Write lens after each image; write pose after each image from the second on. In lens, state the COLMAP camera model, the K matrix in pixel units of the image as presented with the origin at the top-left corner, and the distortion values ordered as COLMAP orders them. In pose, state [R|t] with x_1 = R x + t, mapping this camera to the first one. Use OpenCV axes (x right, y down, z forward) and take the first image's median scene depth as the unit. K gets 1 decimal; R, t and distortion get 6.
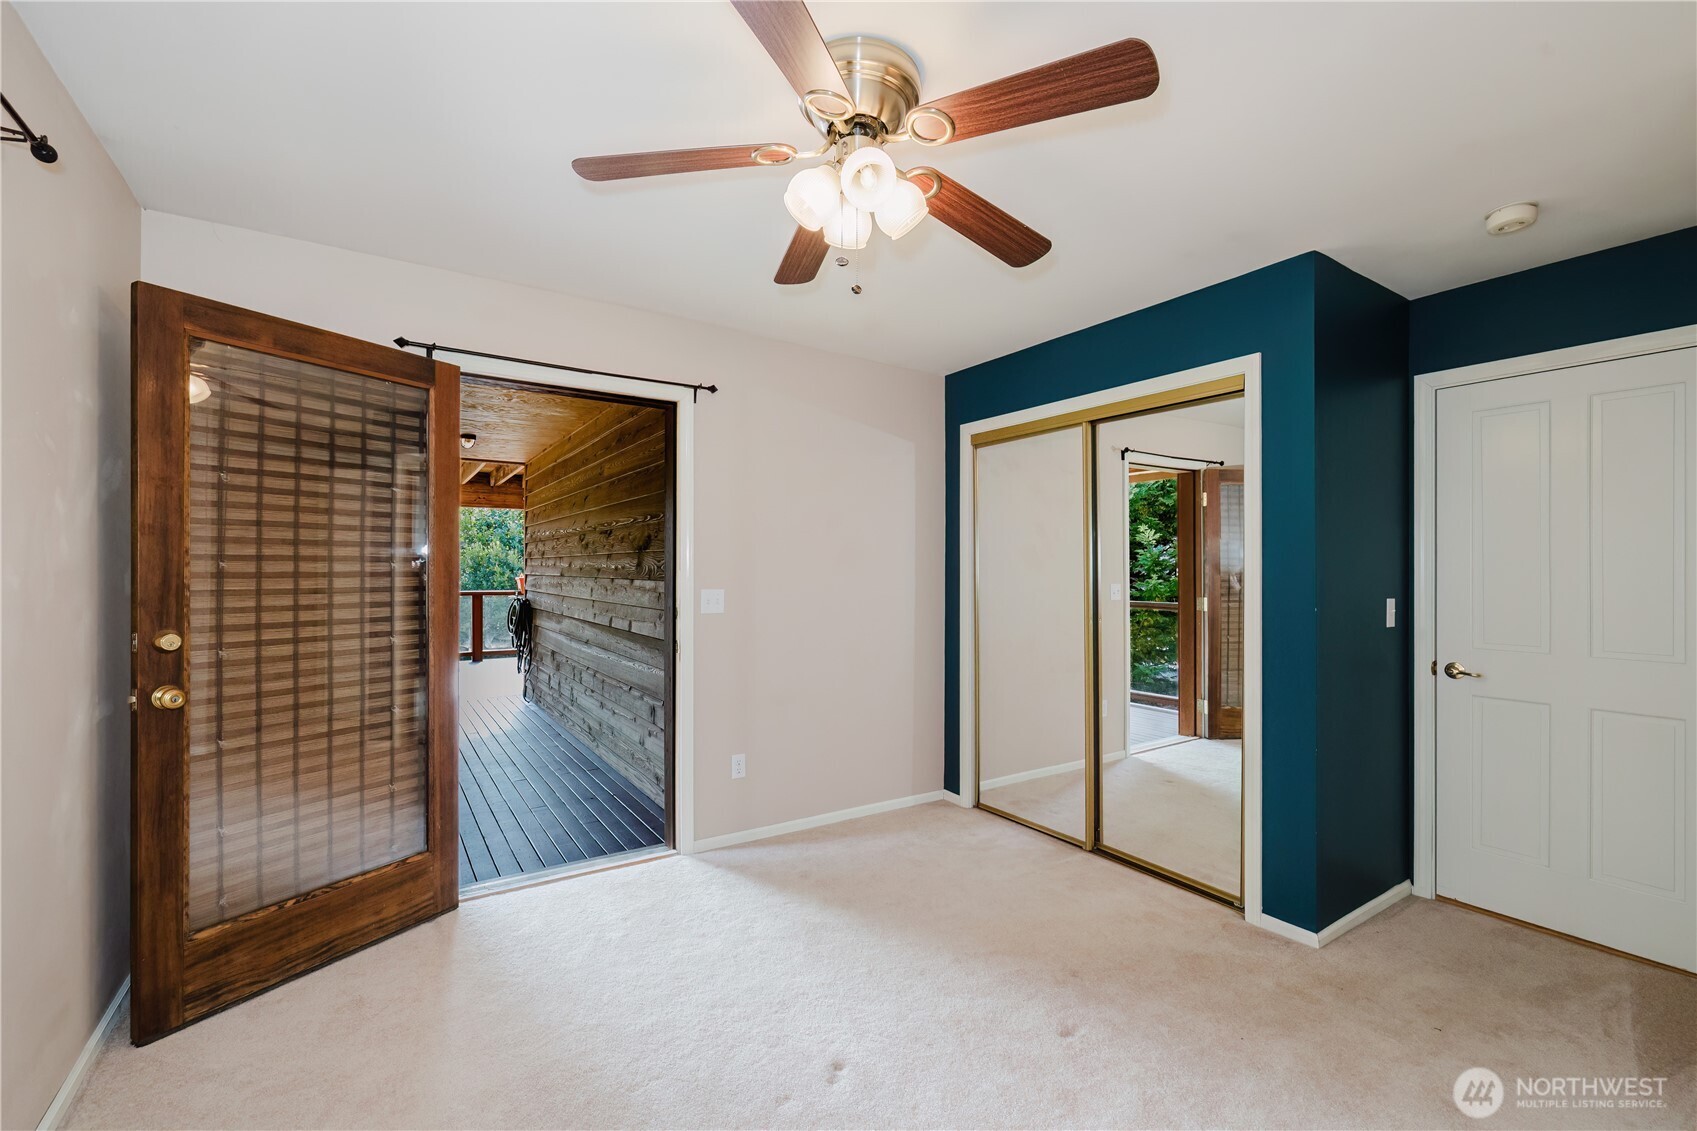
lens RADIAL K [[717.5, 0, 849.6], [0, 717.5, 586.4], [0, 0, 1]] dist [-0.000085, -0.000098]
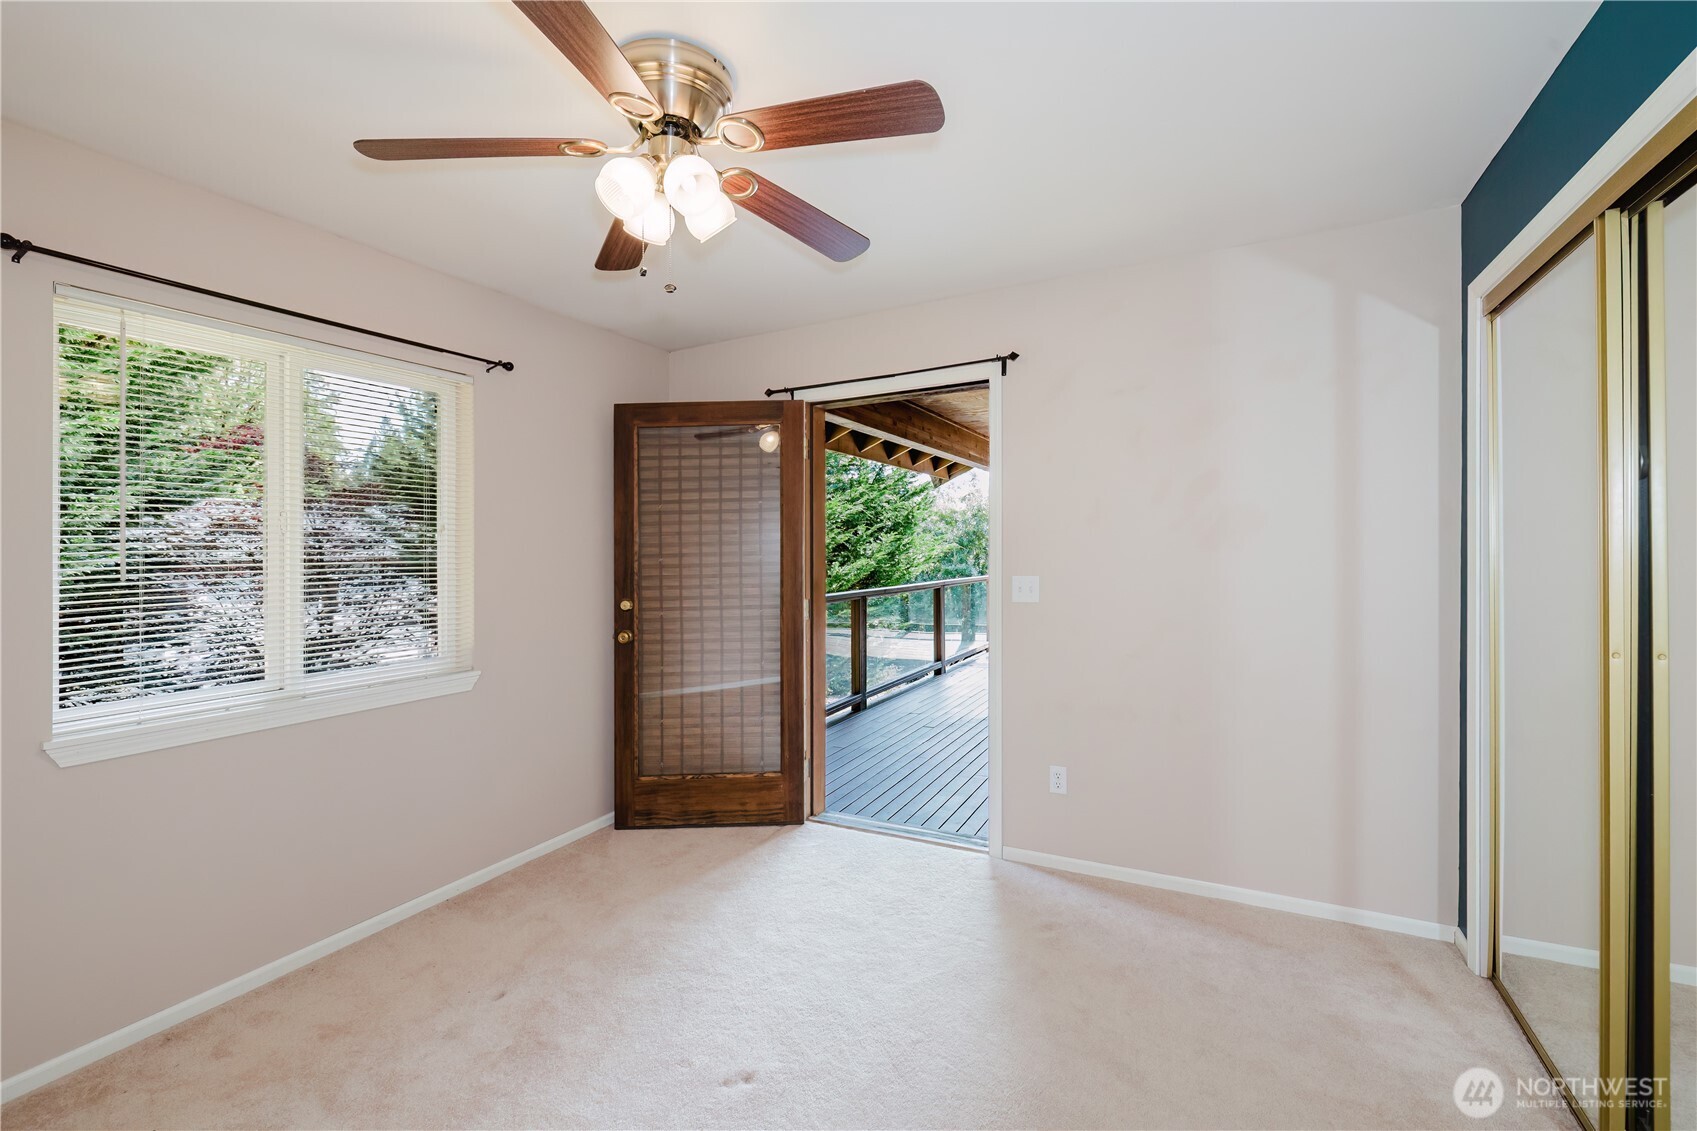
lens RADIAL K [[721.0, 0, 845.6], [0, 721.0, 562.7], [0, 0, 1]] dist [-0.000240, -0.000272]
pose [[0.479432, -0.006554, -0.877554, 0.673609], [0.004543, 0.999977, -0.004986, -0.011877], [0.877567, -0.001596, 0.479451, 0.490407]]
